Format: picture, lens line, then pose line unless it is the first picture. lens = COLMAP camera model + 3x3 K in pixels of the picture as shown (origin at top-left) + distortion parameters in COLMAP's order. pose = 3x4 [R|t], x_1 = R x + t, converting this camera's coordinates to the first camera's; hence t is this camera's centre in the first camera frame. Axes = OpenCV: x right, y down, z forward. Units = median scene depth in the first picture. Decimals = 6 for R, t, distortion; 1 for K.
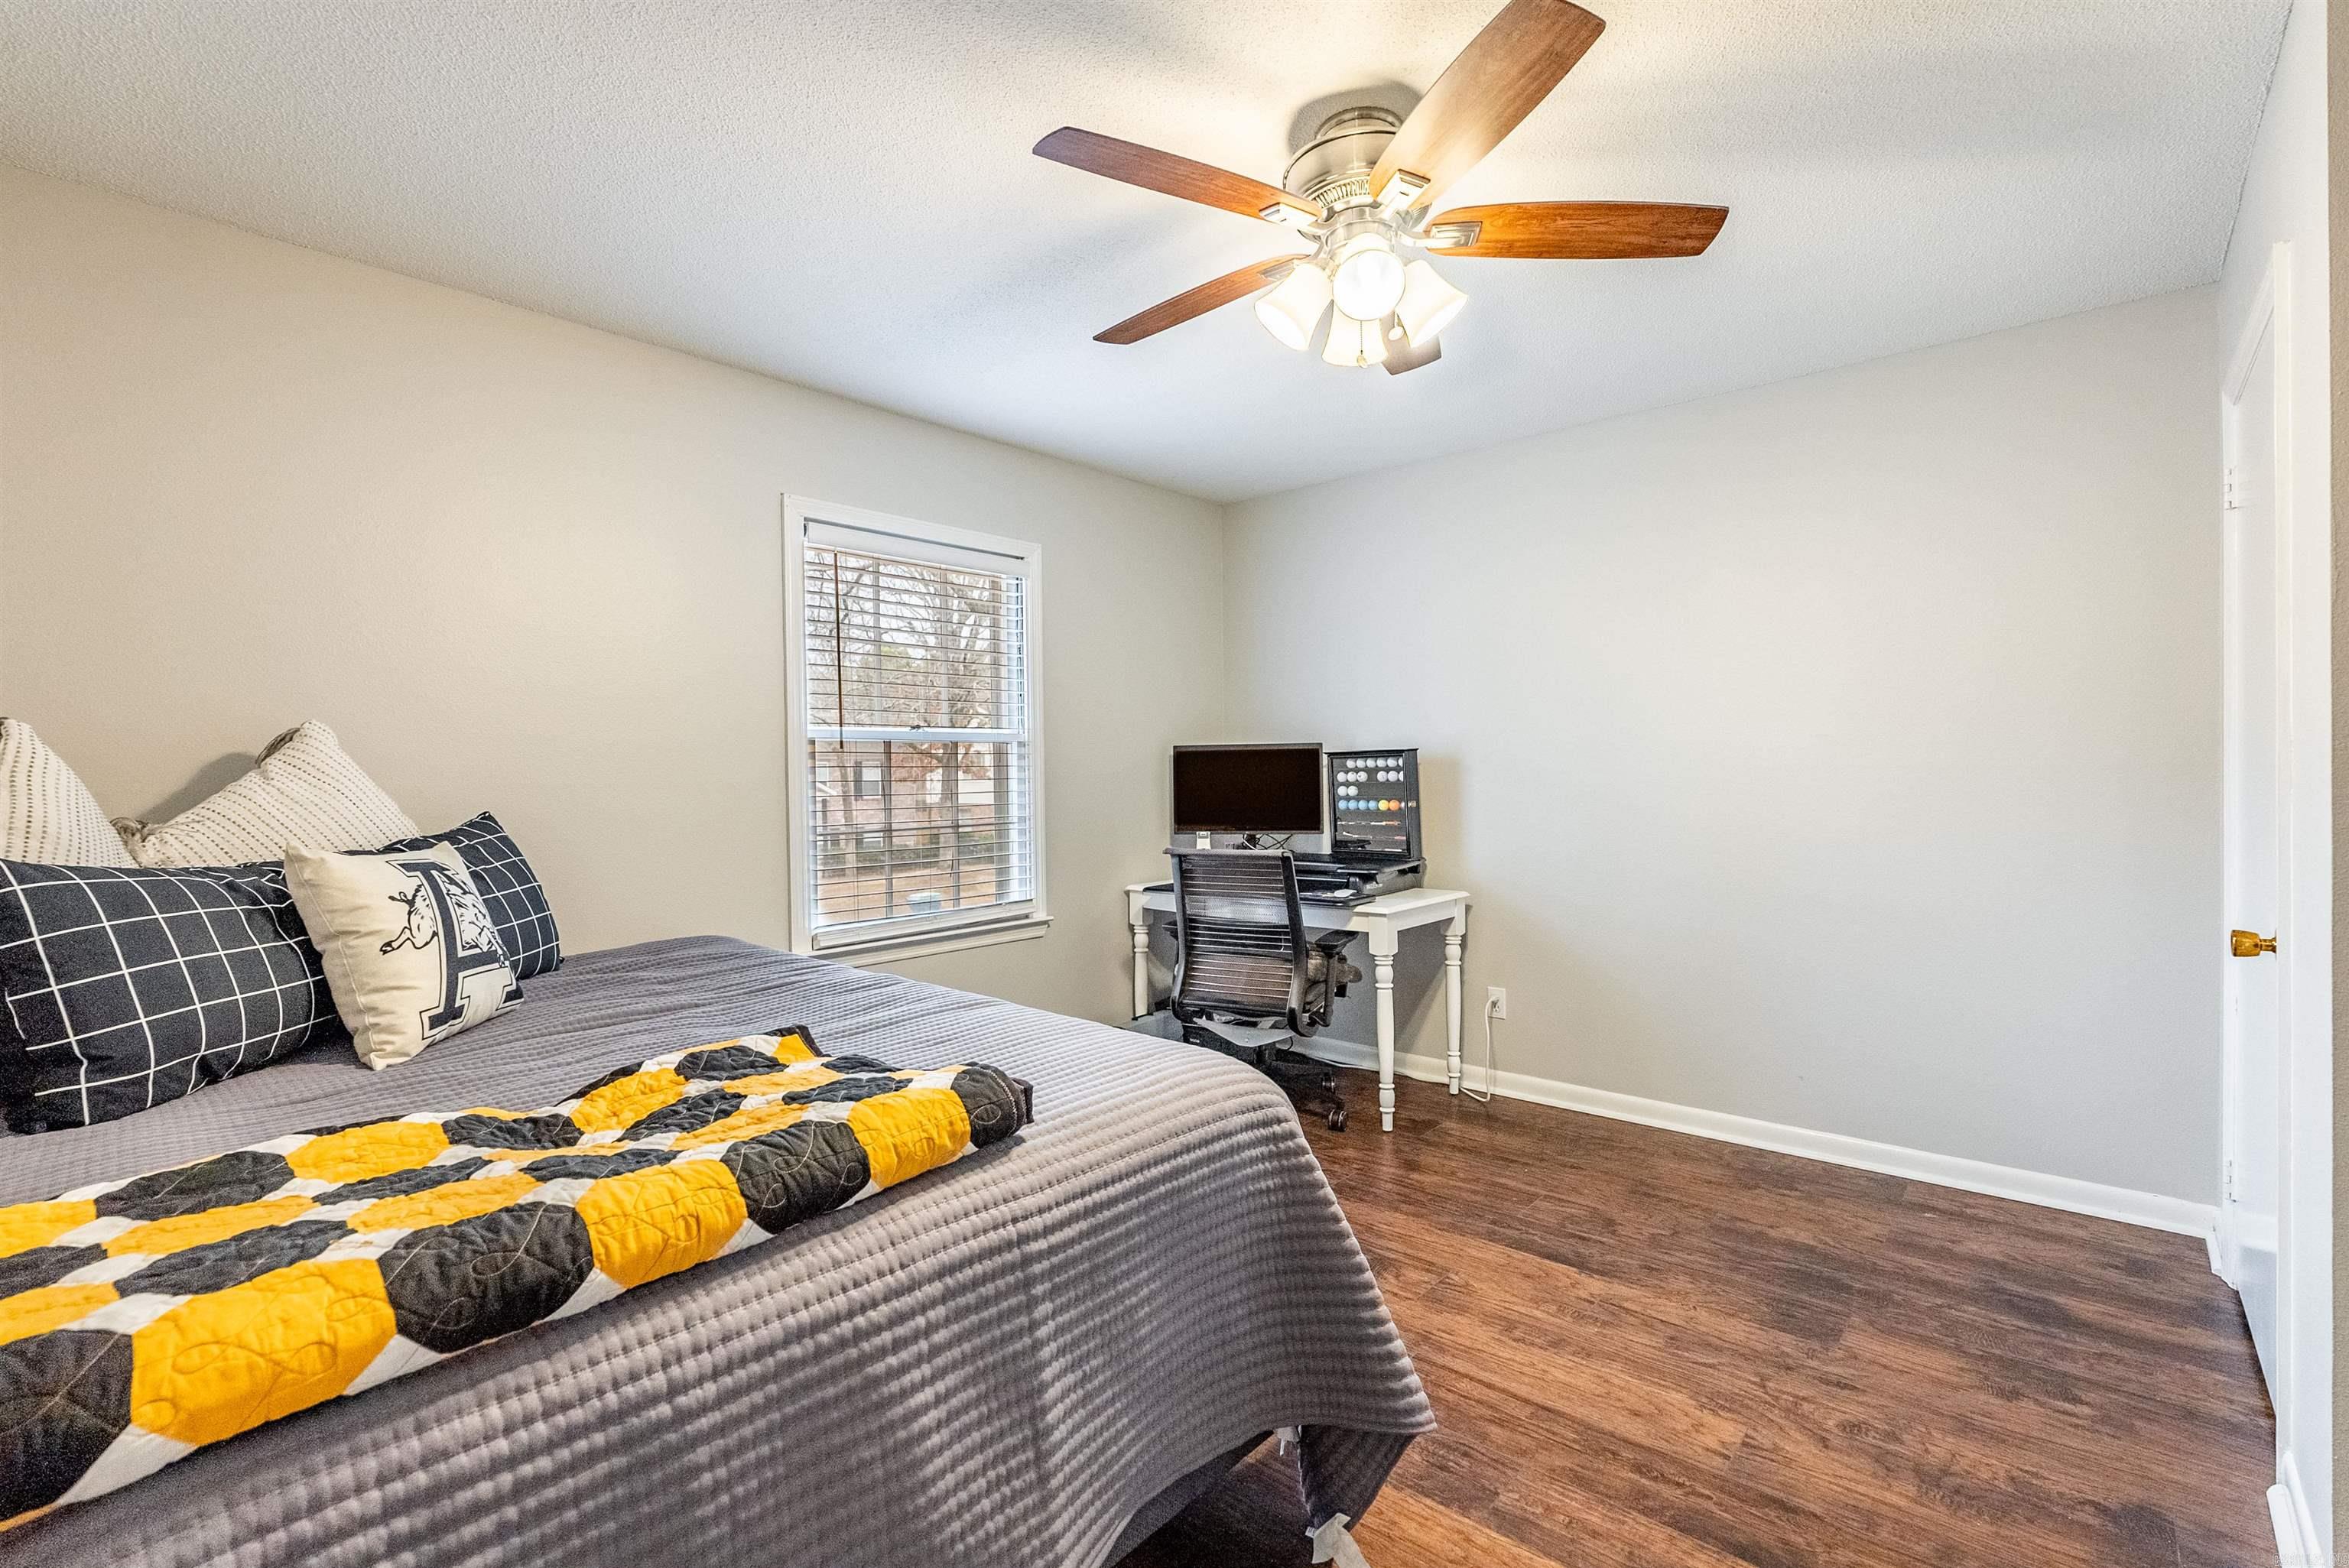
lens RADIAL K [[1040.9, 0, 1177.0], [0, 1040.9, 778.7], [0, 0, 1]] dist [-0.003760, -0.000703]
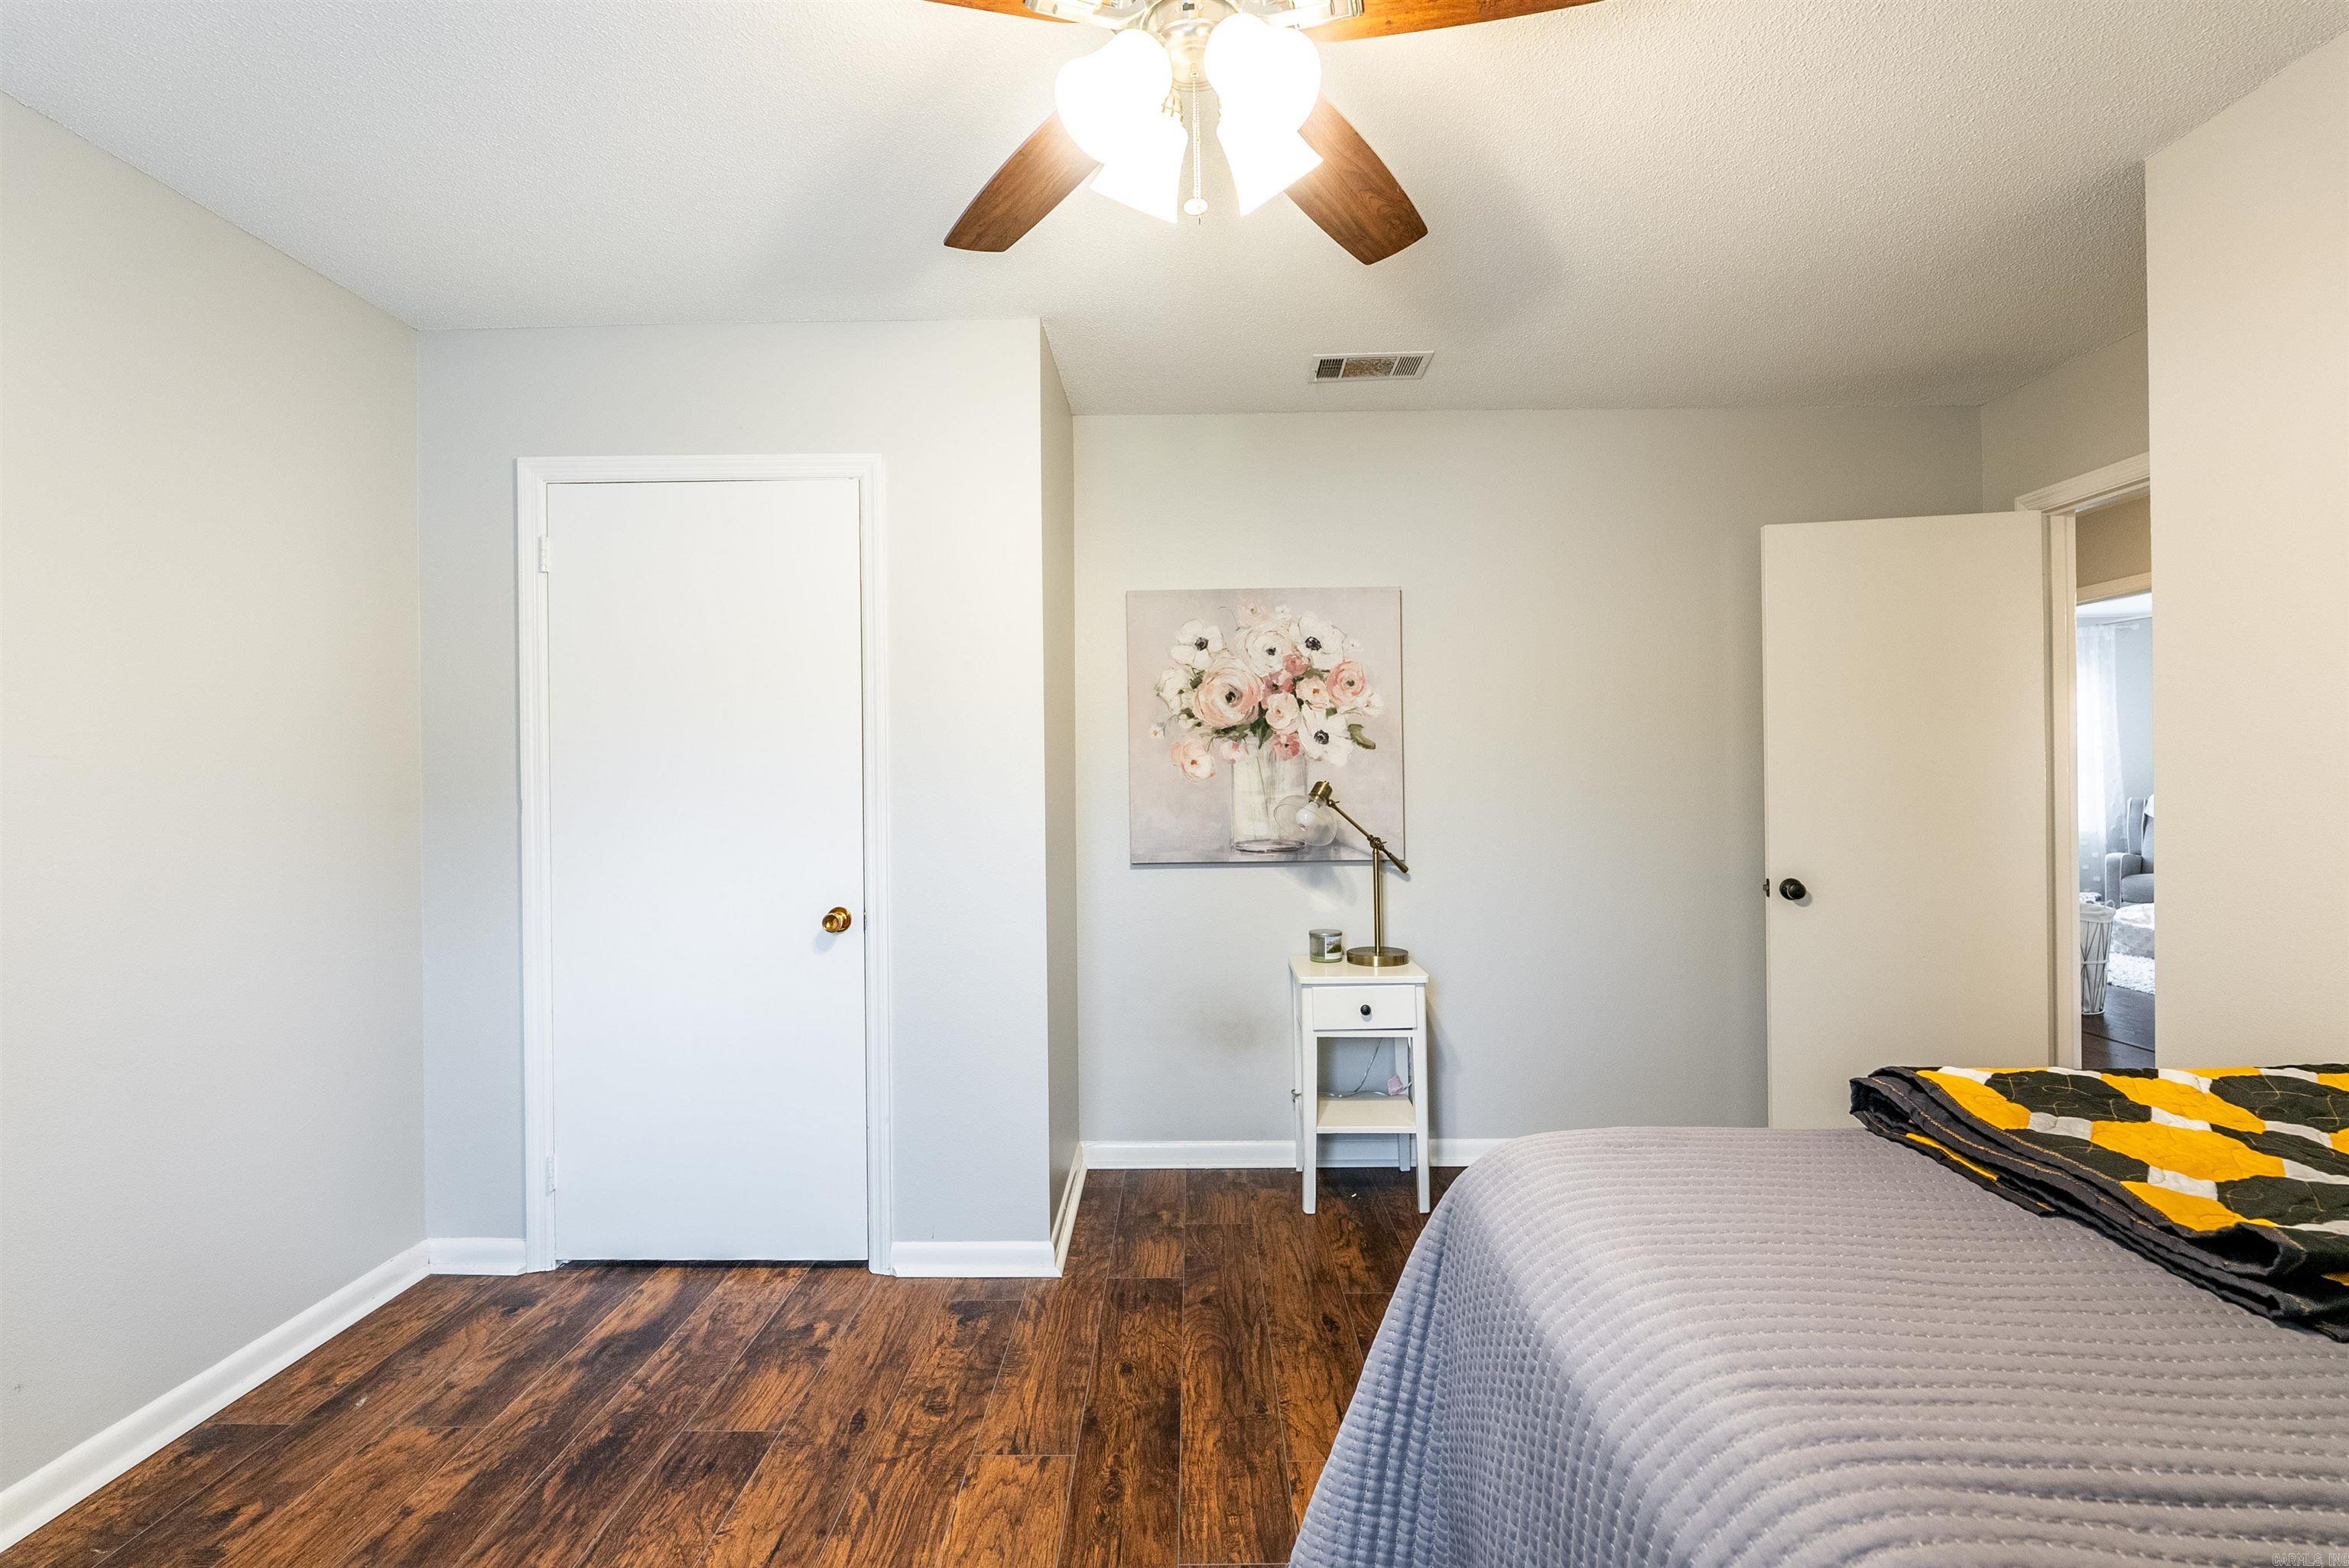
lens RADIAL K [[1040.9, 0, 1177.0], [0, 1040.9, 778.7], [0, 0, 1]] dist [-0.003760, -0.000703]
pose [[-0.650752, 0.016964, 0.759100, -0.315717], [0.023089, 0.999730, -0.002548, -0.020630], [-0.758939, 0.015869, -0.650969, 1.374077]]
